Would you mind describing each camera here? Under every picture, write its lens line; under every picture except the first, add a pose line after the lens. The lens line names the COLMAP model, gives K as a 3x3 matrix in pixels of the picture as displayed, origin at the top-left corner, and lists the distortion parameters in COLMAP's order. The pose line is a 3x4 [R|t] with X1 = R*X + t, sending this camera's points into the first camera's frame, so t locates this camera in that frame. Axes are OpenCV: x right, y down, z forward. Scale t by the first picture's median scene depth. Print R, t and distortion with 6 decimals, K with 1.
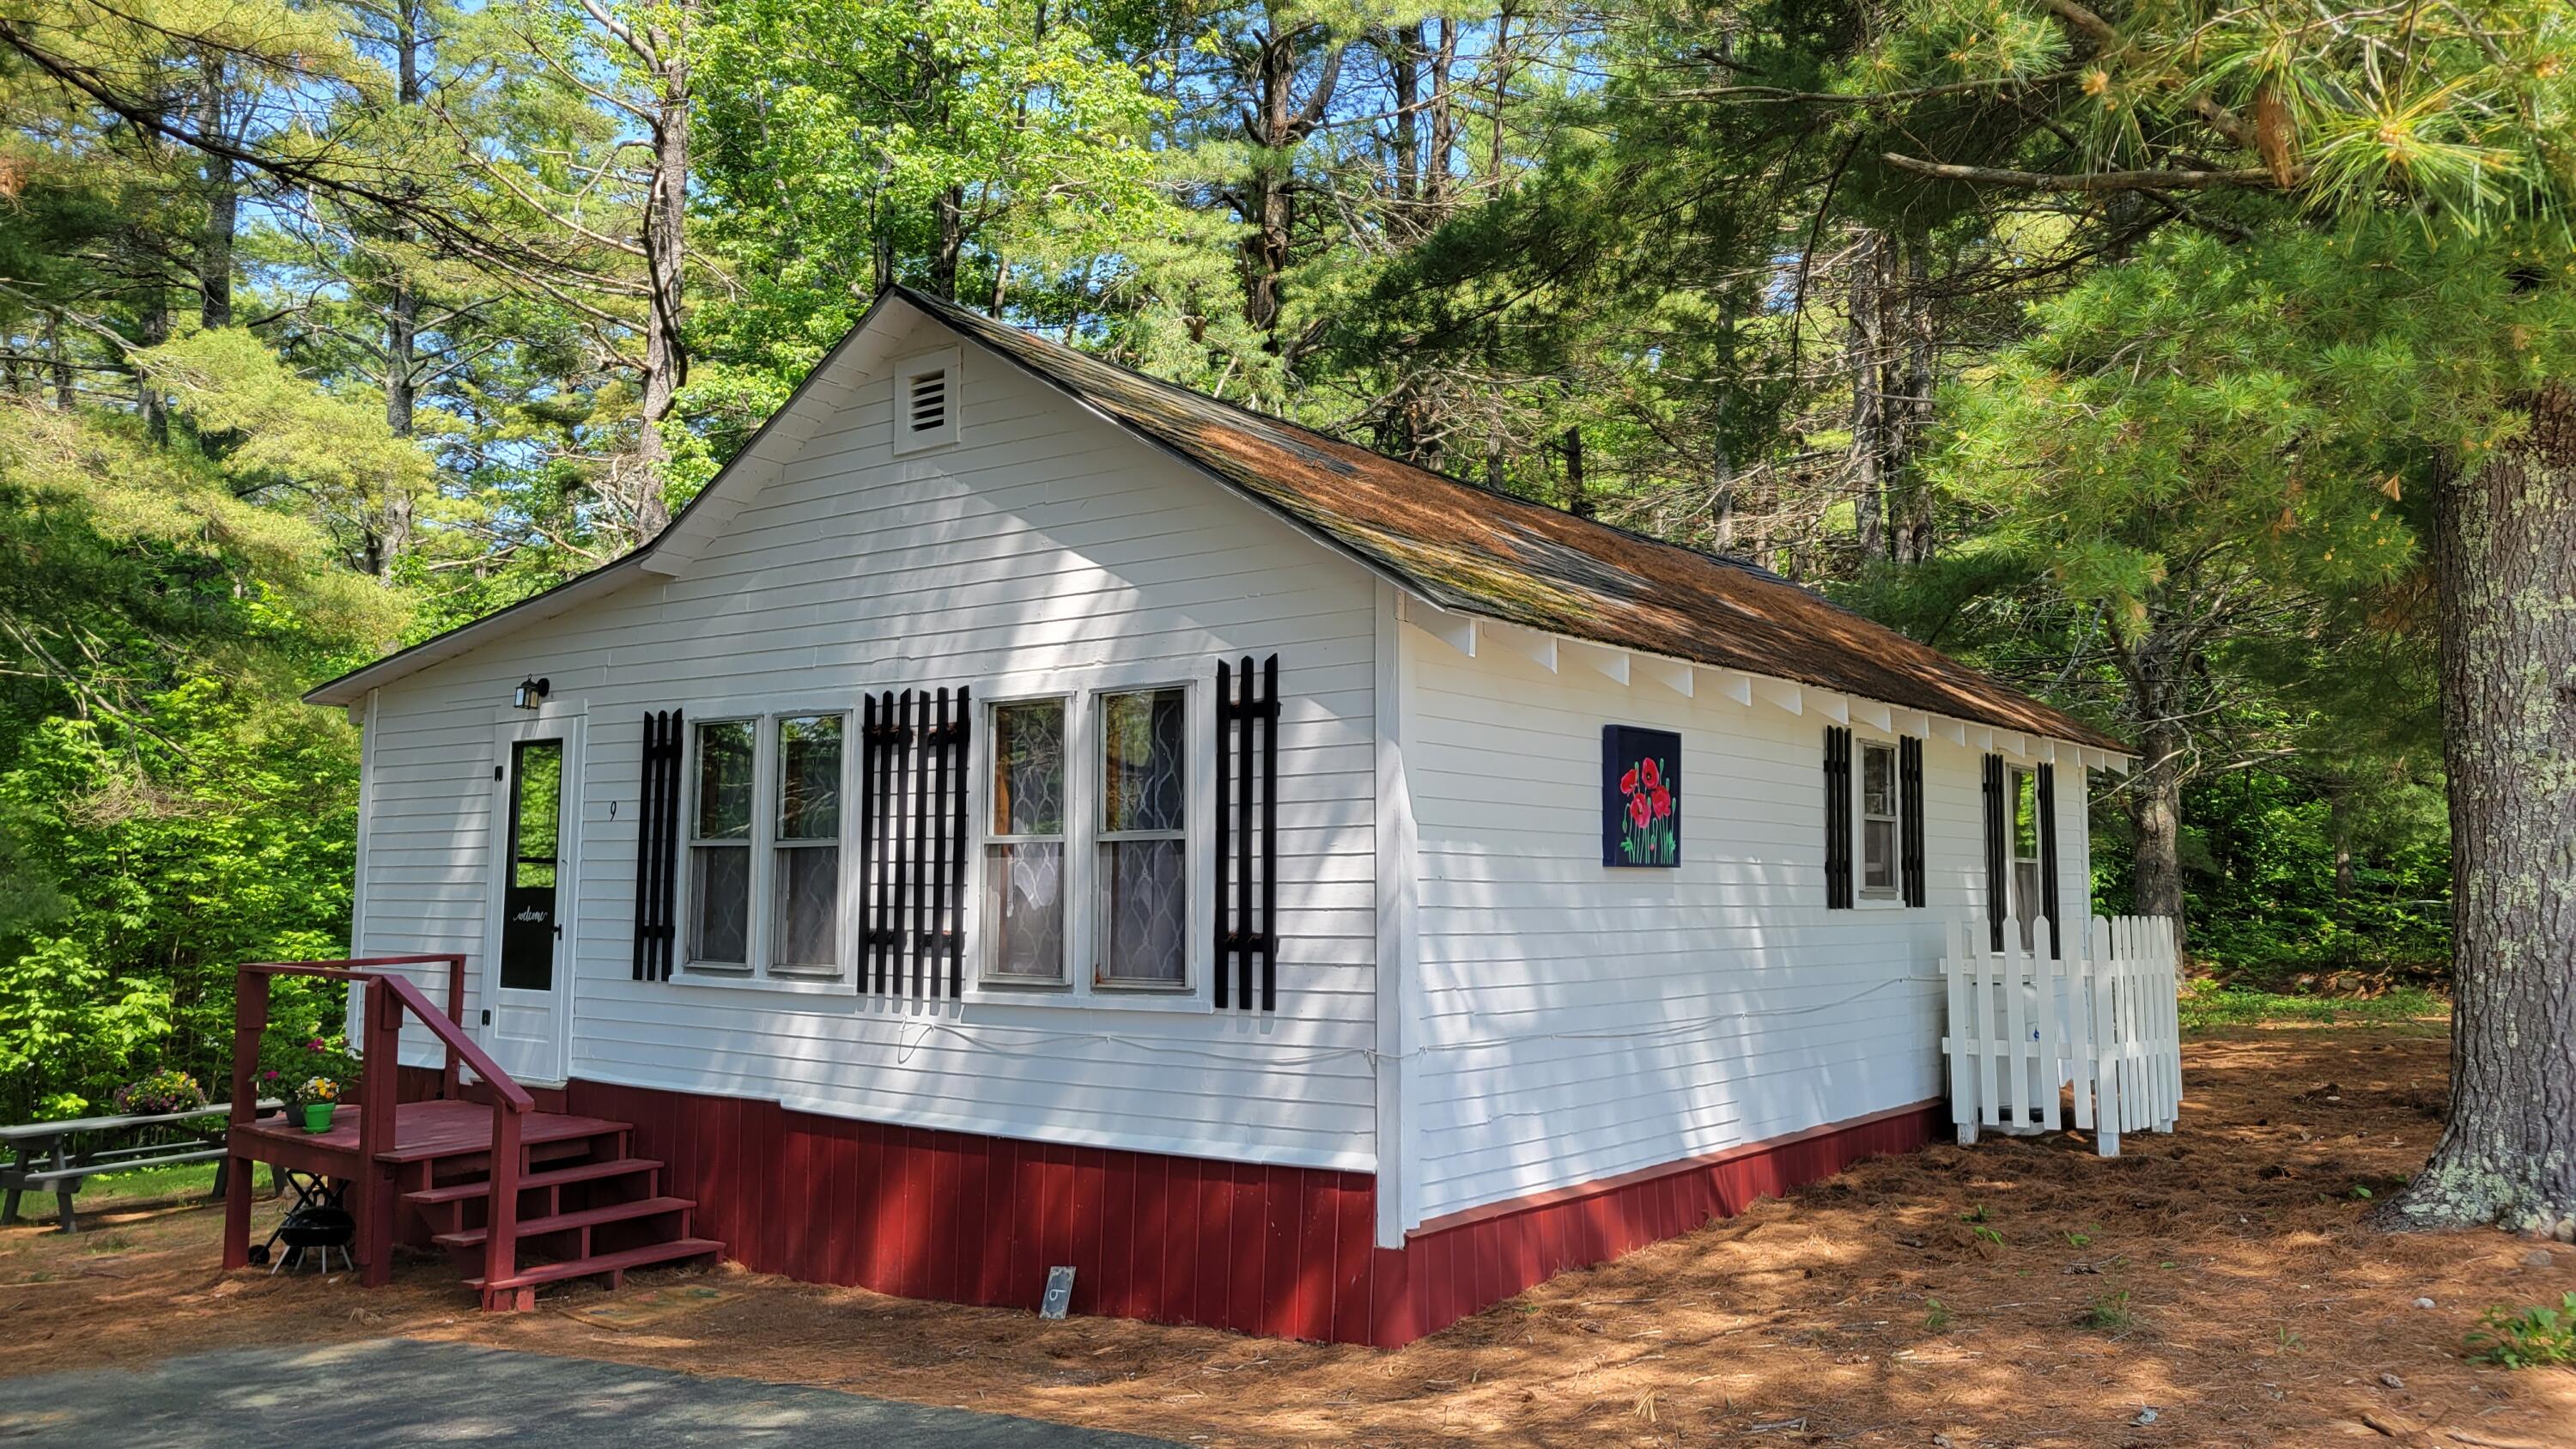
lens RADIAL K [[1895.7, 0, 1292.7], [0, 1895.7, 726.8], [0, 0, 1]] dist [0.005692, 0.004332]
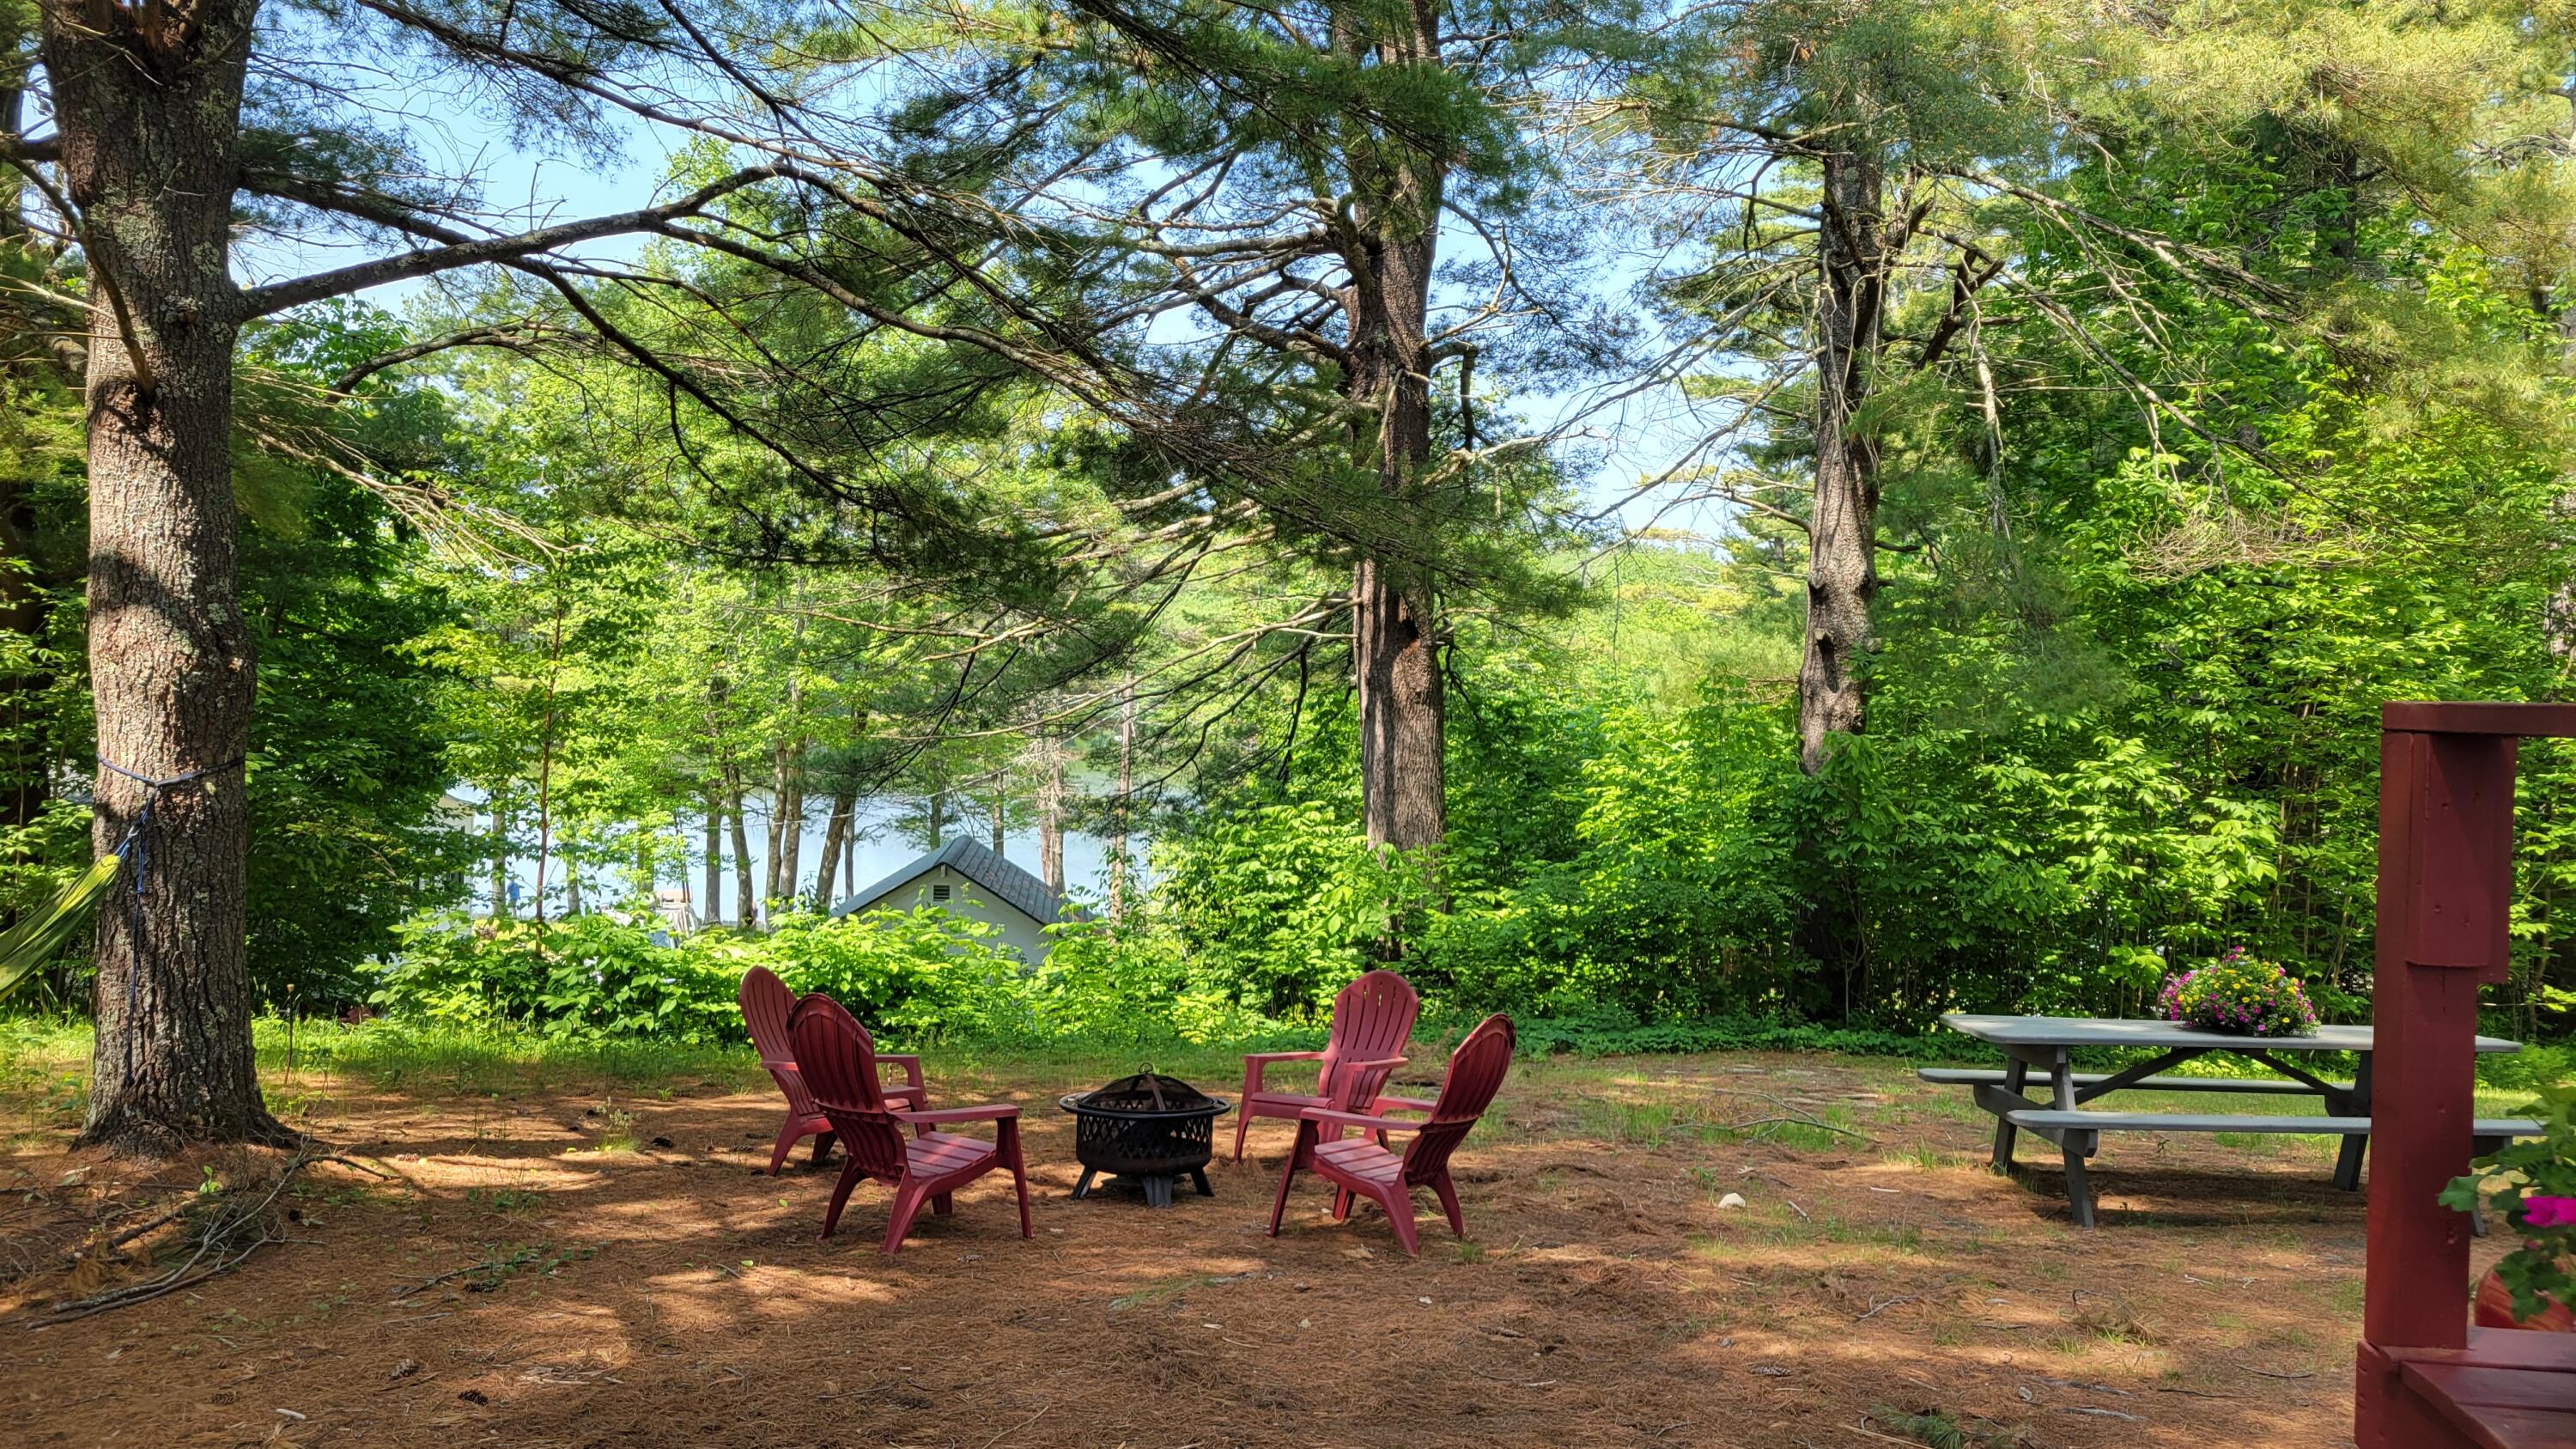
lens RADIAL K [[1895.7, 0, 1294.0], [0, 1895.7, 727.9], [0, 0, 1]] dist [0.005692, 0.004332]
pose [[0.521154, 0.036327, -0.852689, -0.188571], [0.039033, 0.997034, 0.066333, 0.045388], [0.852569, -0.067853, 0.518190, 0.340928]]
